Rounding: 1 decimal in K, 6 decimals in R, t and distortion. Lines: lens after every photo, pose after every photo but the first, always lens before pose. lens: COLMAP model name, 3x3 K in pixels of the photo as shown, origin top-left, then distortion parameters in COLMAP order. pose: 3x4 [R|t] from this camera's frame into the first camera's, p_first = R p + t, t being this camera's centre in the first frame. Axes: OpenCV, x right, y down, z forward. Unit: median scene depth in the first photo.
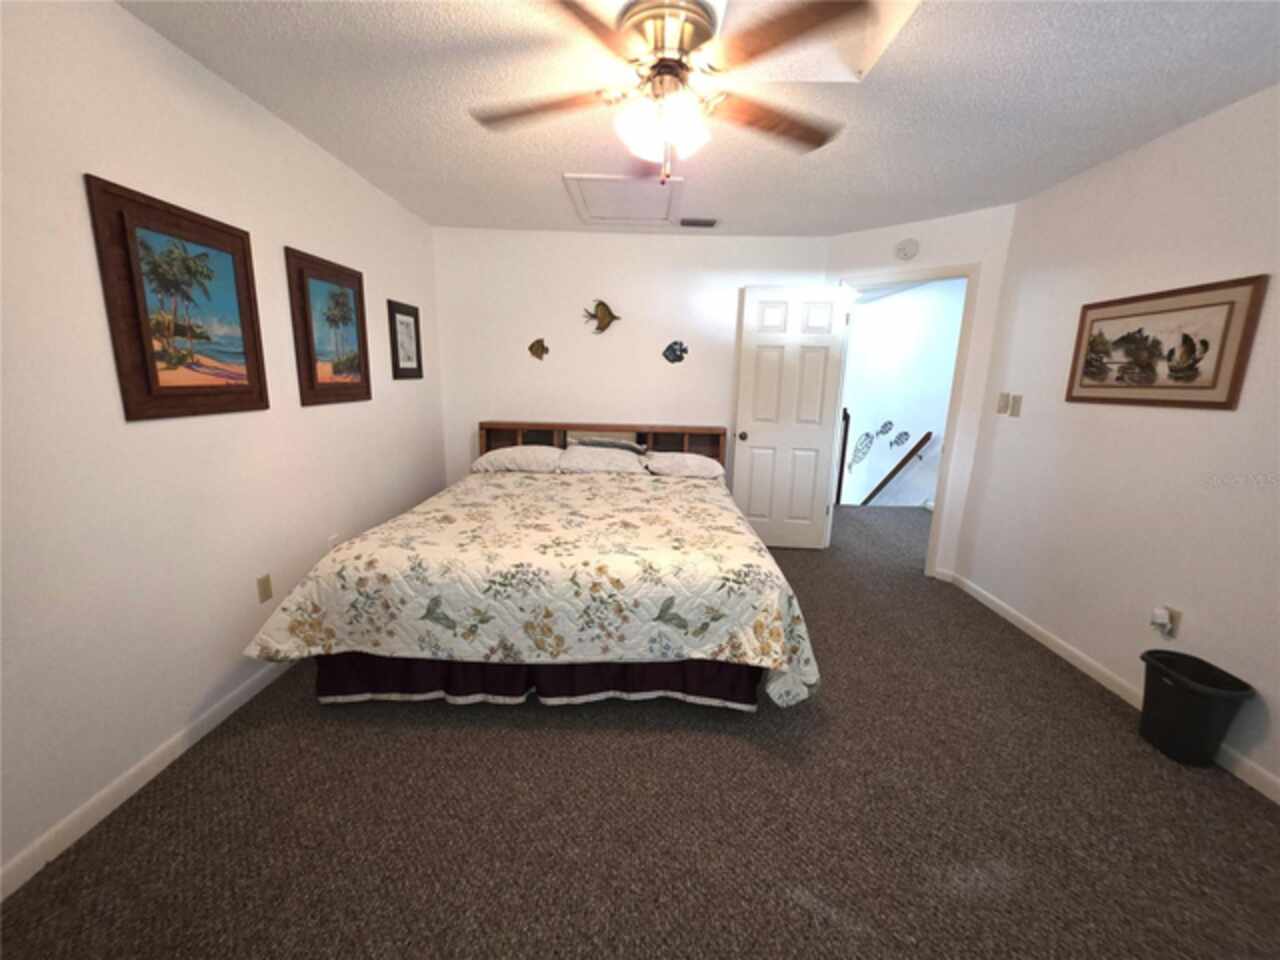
lens RADIAL K [[509.5, 0, 645.6], [0, 509.5, 482.5], [0, 0, 1]] dist [-0.000019, 0.000669]
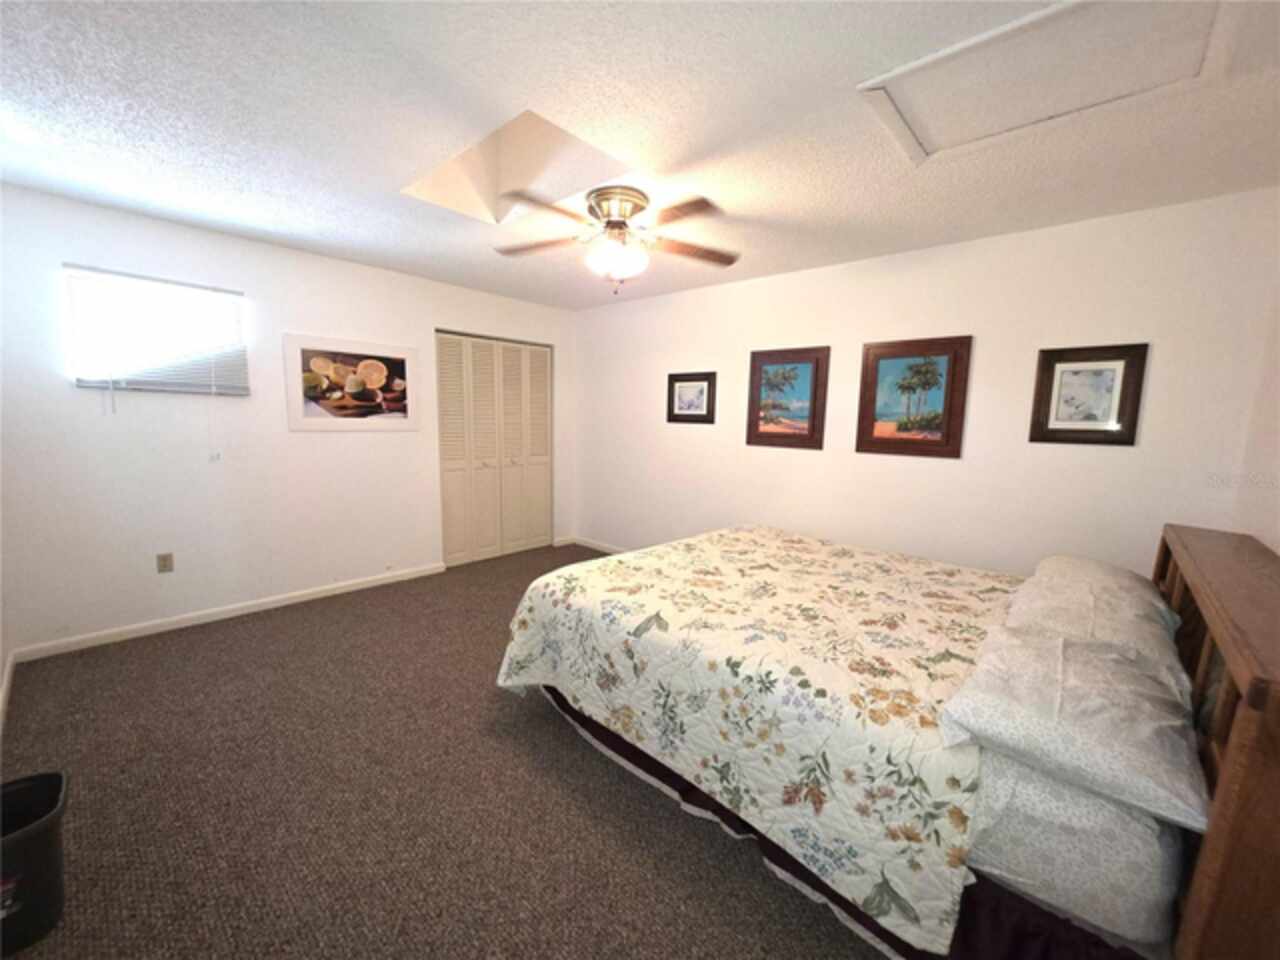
lens RADIAL K [[509.5, 0, 645.6], [0, 509.5, 482.5], [0, 0, 1]] dist [-0.000019, 0.000669]
pose [[-0.666255, 0.054729, -0.743713, 0.773743], [-0.194952, 0.949837, 0.244546, -0.301784], [0.719790, 0.307918, -0.622164, 1.488165]]
